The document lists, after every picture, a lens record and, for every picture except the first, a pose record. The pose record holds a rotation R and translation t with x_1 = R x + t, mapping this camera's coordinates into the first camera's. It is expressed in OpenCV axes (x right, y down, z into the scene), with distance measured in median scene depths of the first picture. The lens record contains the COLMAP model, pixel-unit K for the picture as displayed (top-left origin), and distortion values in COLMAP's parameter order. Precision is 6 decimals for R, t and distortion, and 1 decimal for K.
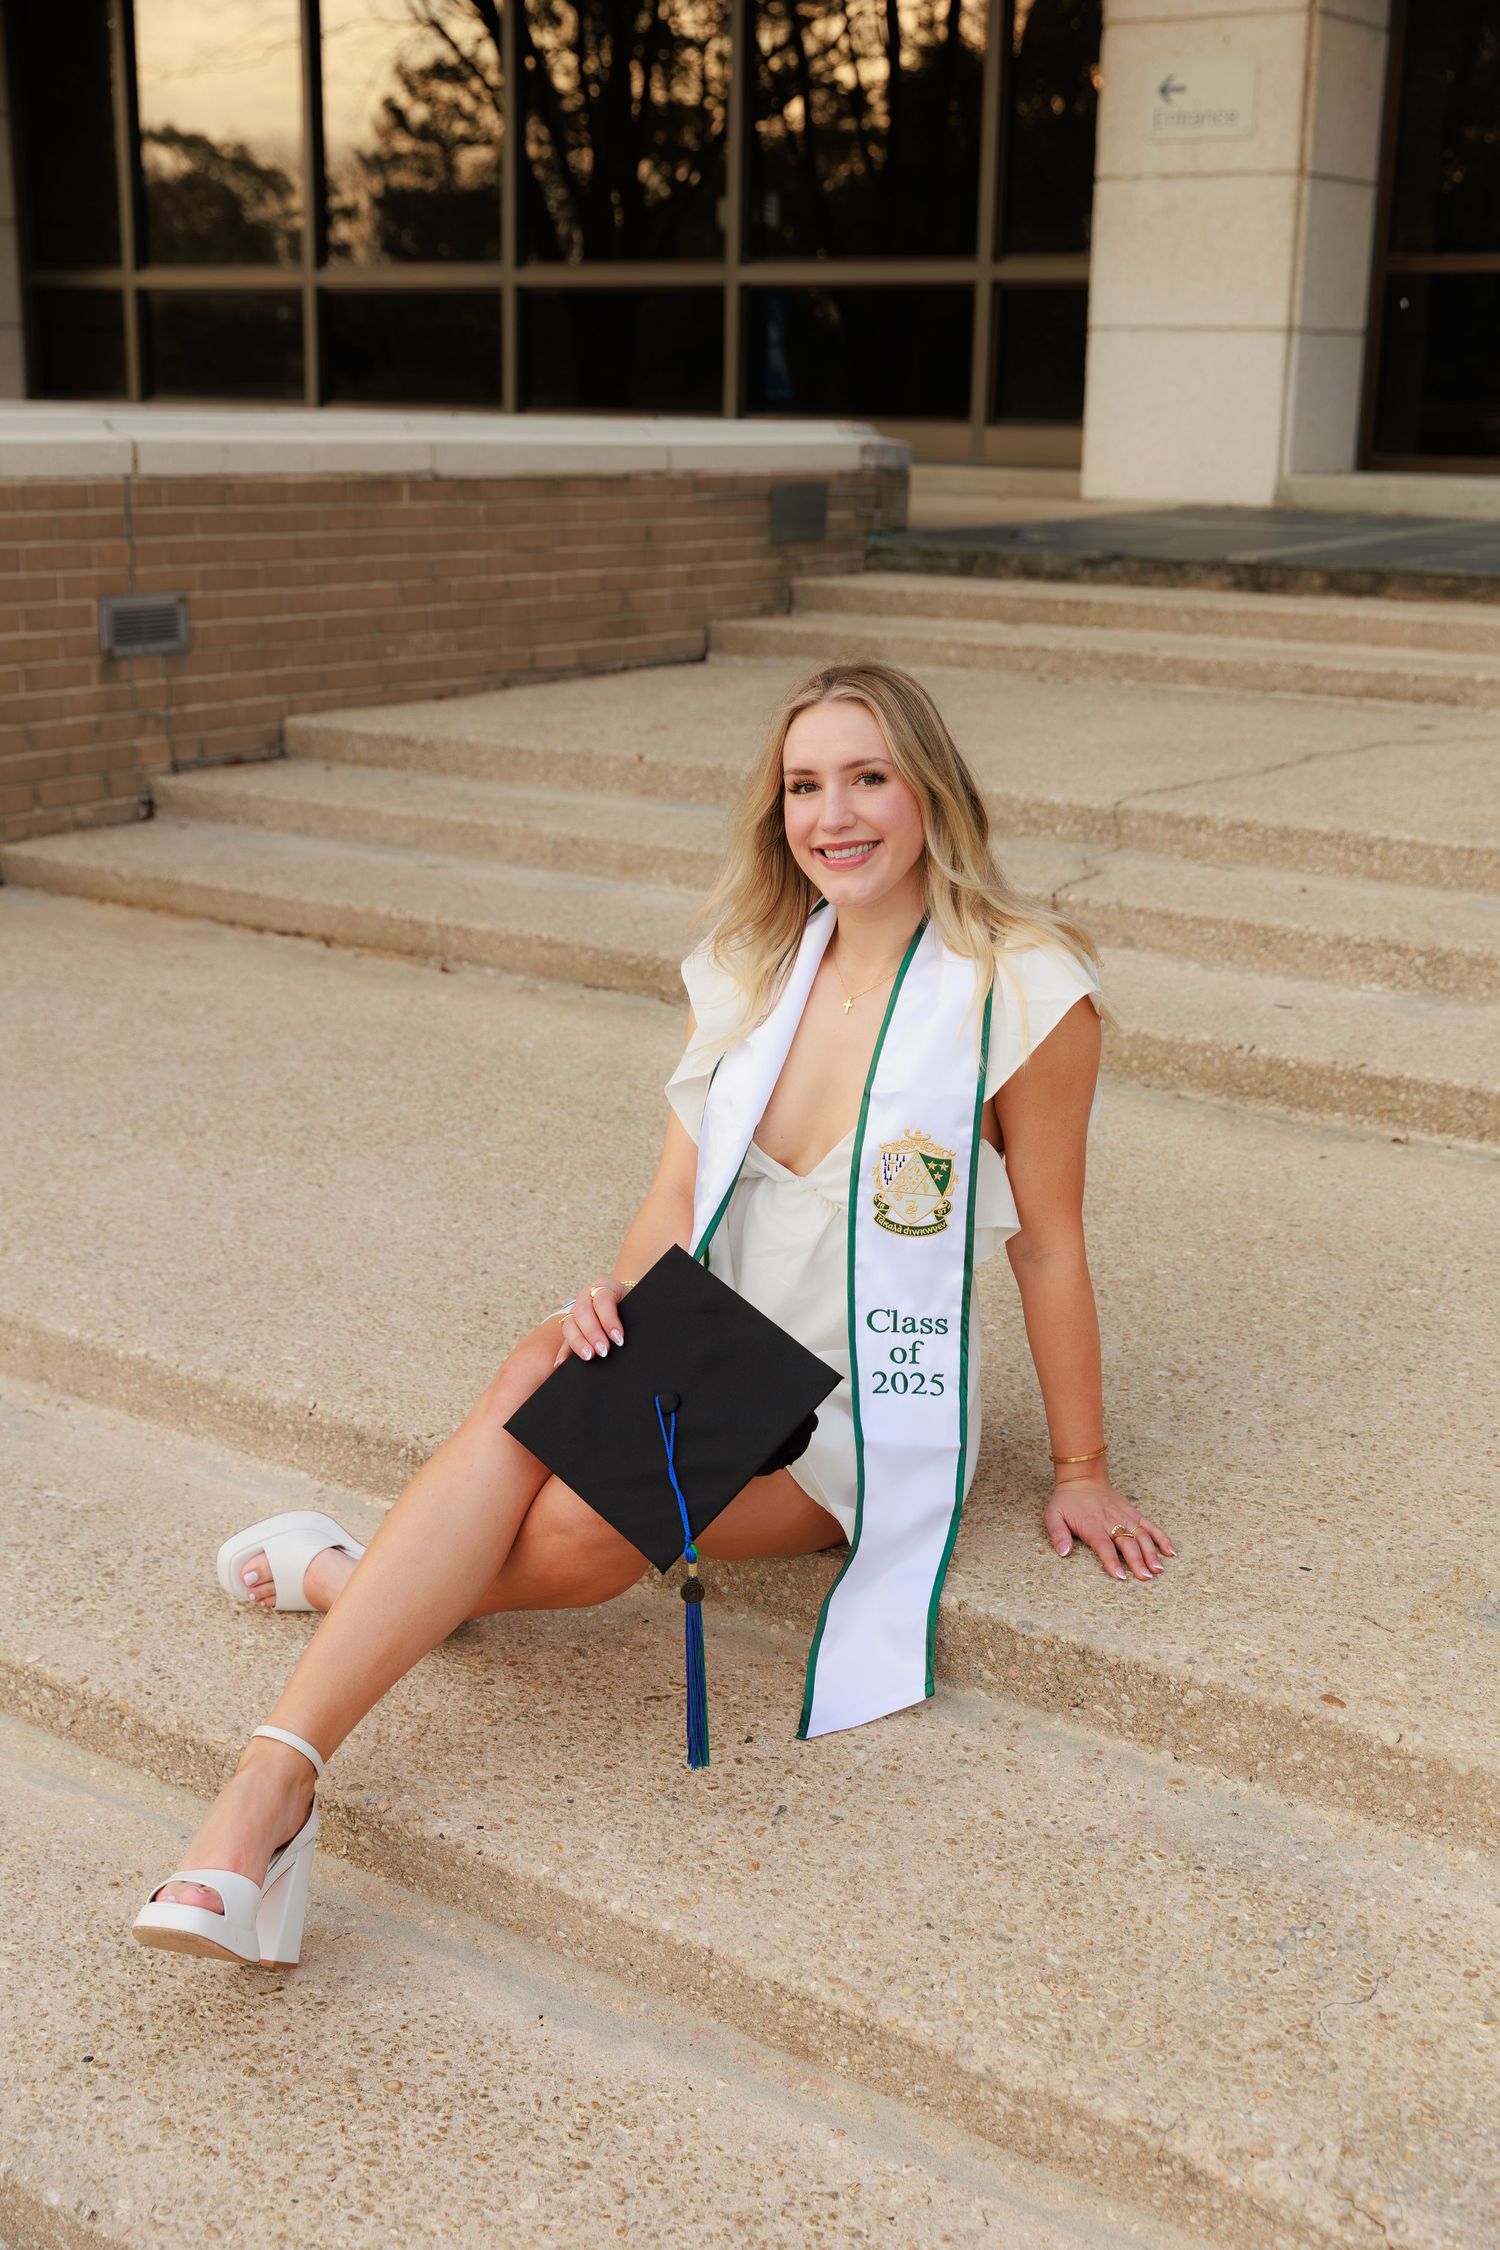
lens RADIAL K [[2807.8, 0, 664.9], [0, 2807.8, 1120.6], [0, 0, 1]] dist [0.006815, 0.008326]
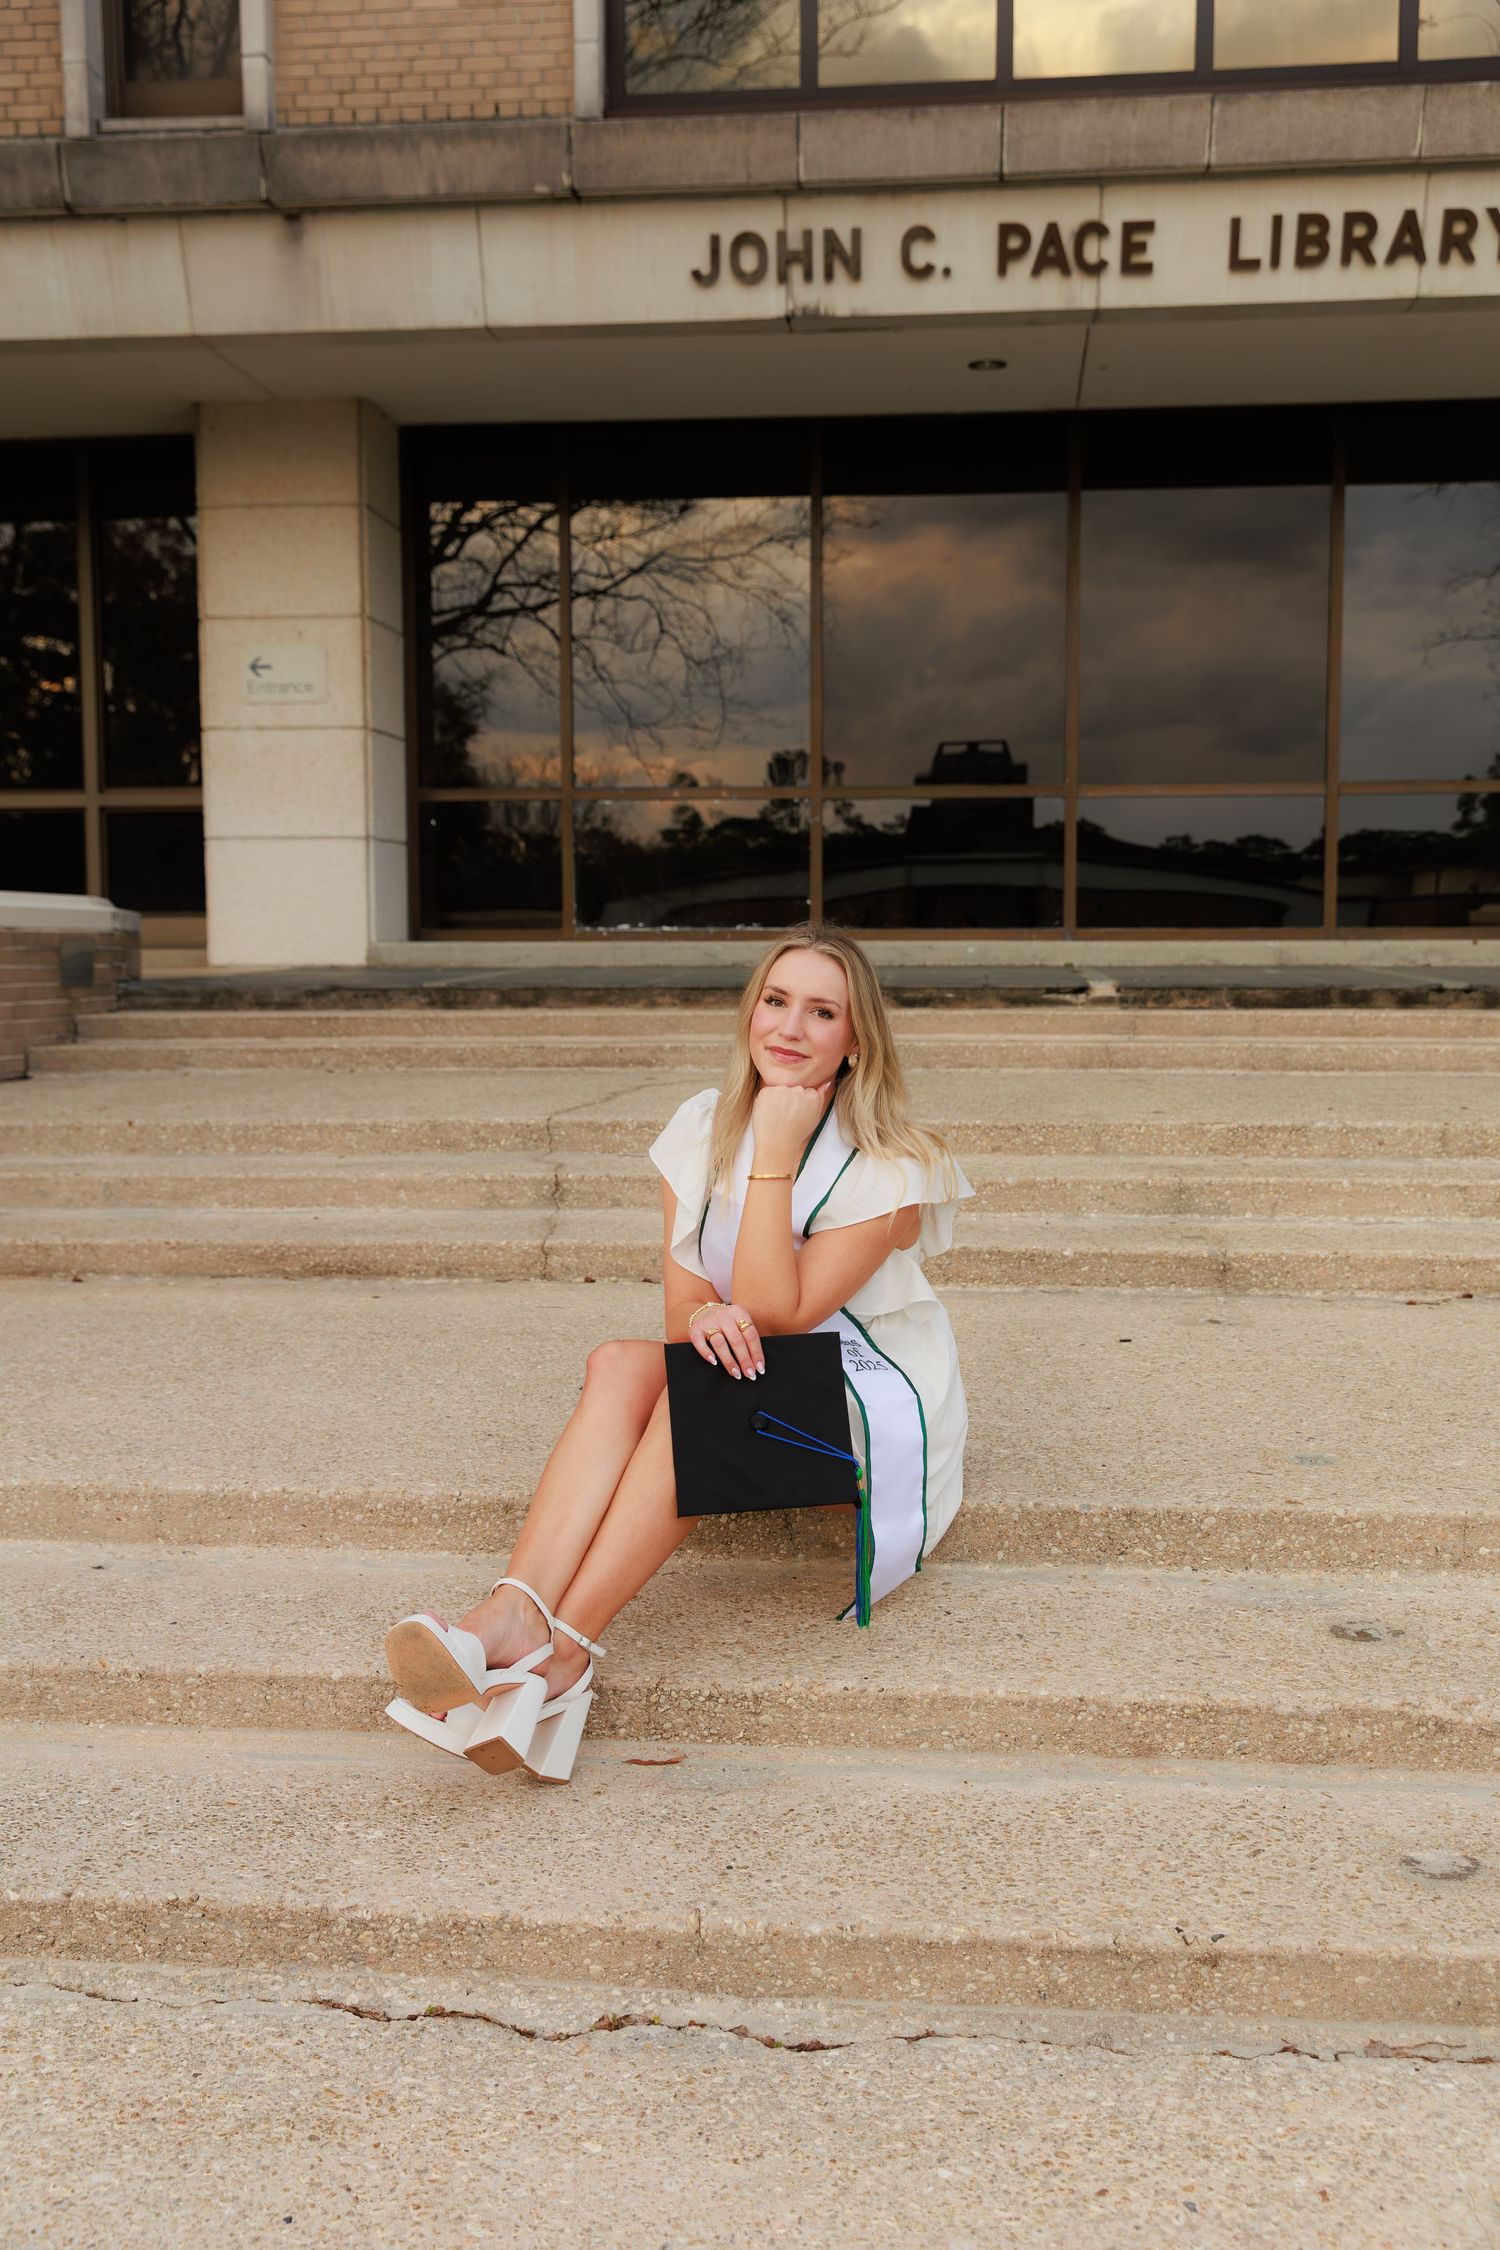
lens RADIAL K [[2275.7, 0, 788.9], [0, 2275.7, 1074.6], [0, 0, 1]] dist [0.015471, -0.008695]
pose [[0.855625, -0.046299, 0.515522, -0.253538], [0.147147, 0.976654, -0.156510, 0.047269], [-0.496240, 0.209771, 0.842462, -0.008047]]
